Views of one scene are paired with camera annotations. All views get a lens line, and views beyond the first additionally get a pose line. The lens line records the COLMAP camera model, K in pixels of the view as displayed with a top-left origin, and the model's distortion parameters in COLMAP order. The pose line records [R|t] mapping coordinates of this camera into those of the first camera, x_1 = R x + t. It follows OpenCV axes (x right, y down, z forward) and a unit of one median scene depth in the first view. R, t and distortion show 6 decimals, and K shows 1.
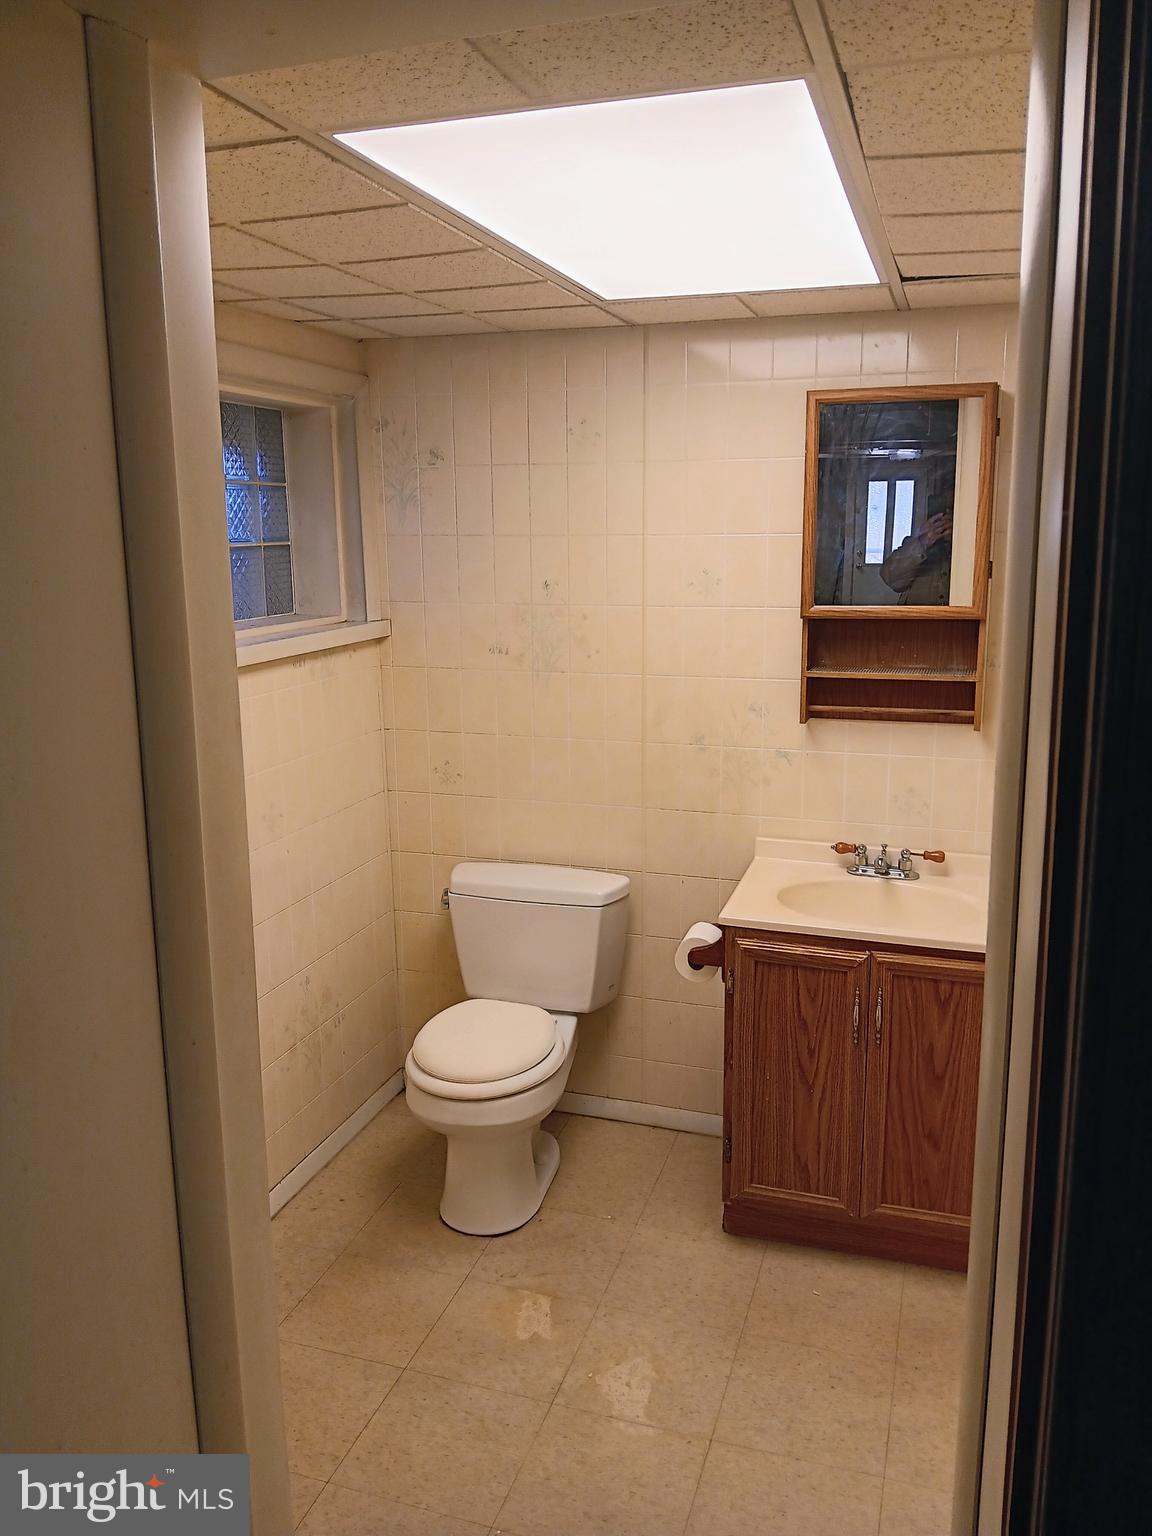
lens RADIAL K [[1199.8, 0, 578.2], [0, 1199.8, 767.8], [0, 0, 1]] dist [-0.023739, -0.041732]
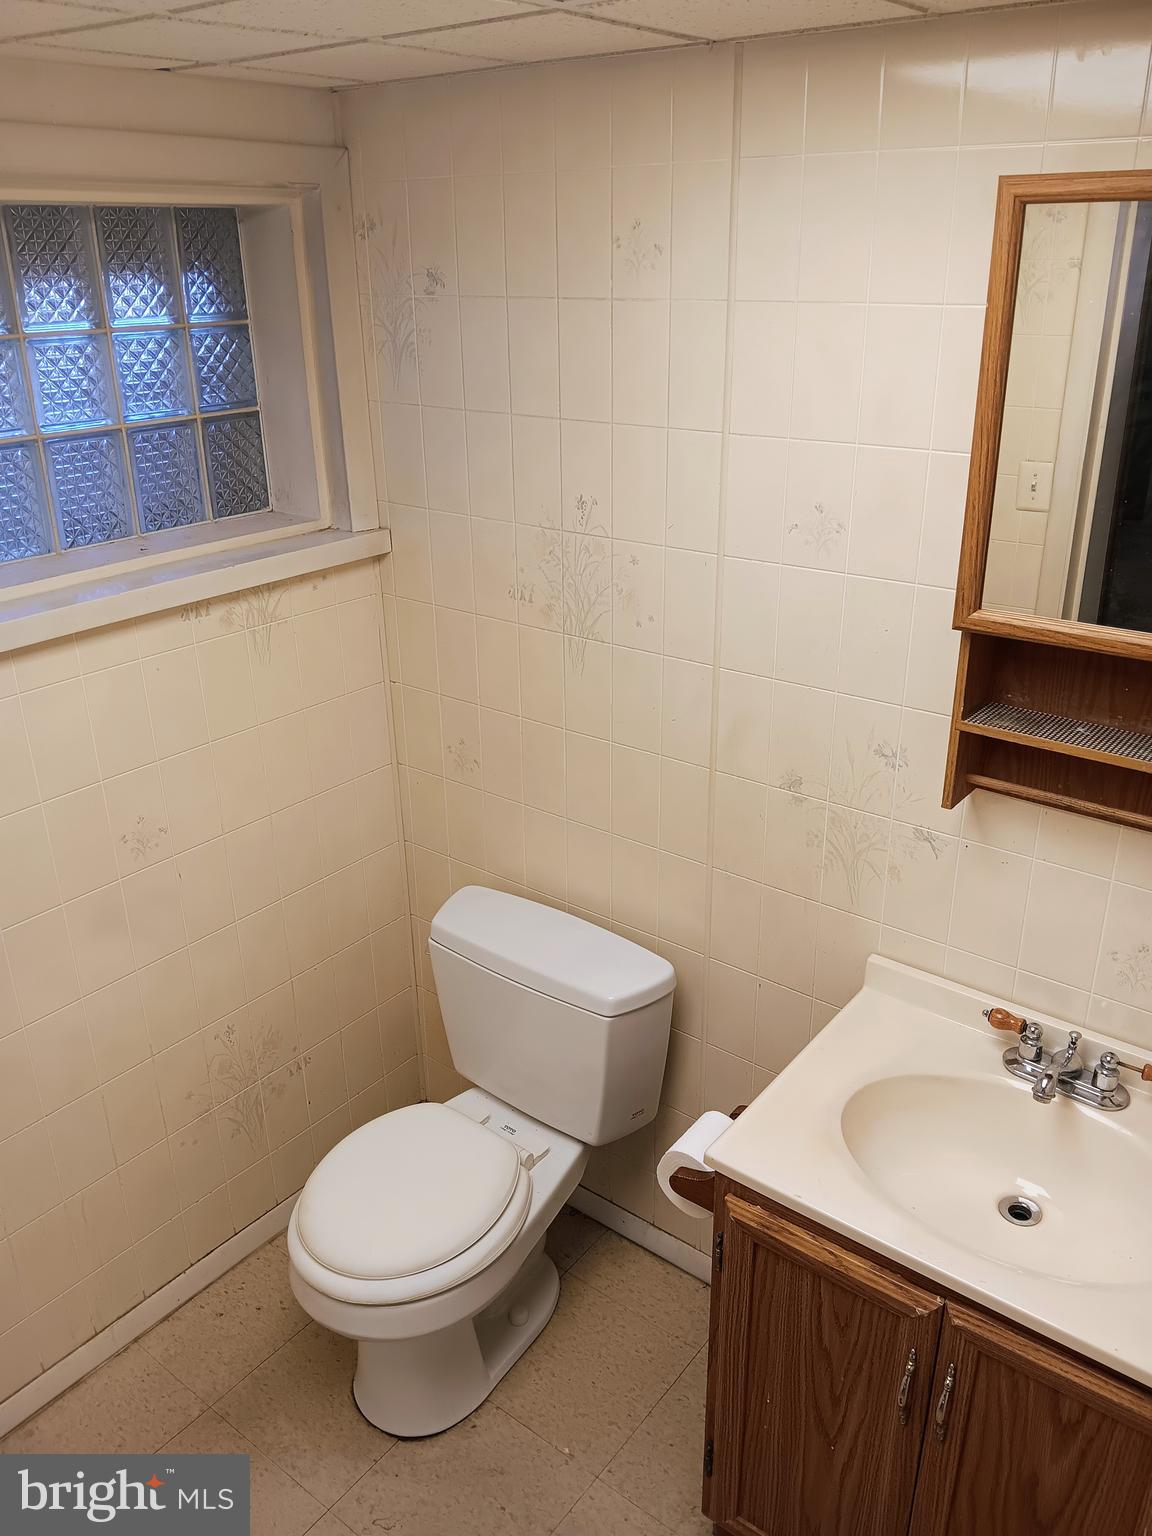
lens RADIAL K [[1199.8, 0, 574.0], [0, 1199.8, 762.2], [0, 0, 1]] dist [-0.023739, -0.041732]
pose [[0.937745, 0.131802, -0.321344, 0.192957], [-0.064553, 0.975218, 0.211618, -0.157680], [0.341273, -0.177700, 0.923014, 0.418226]]
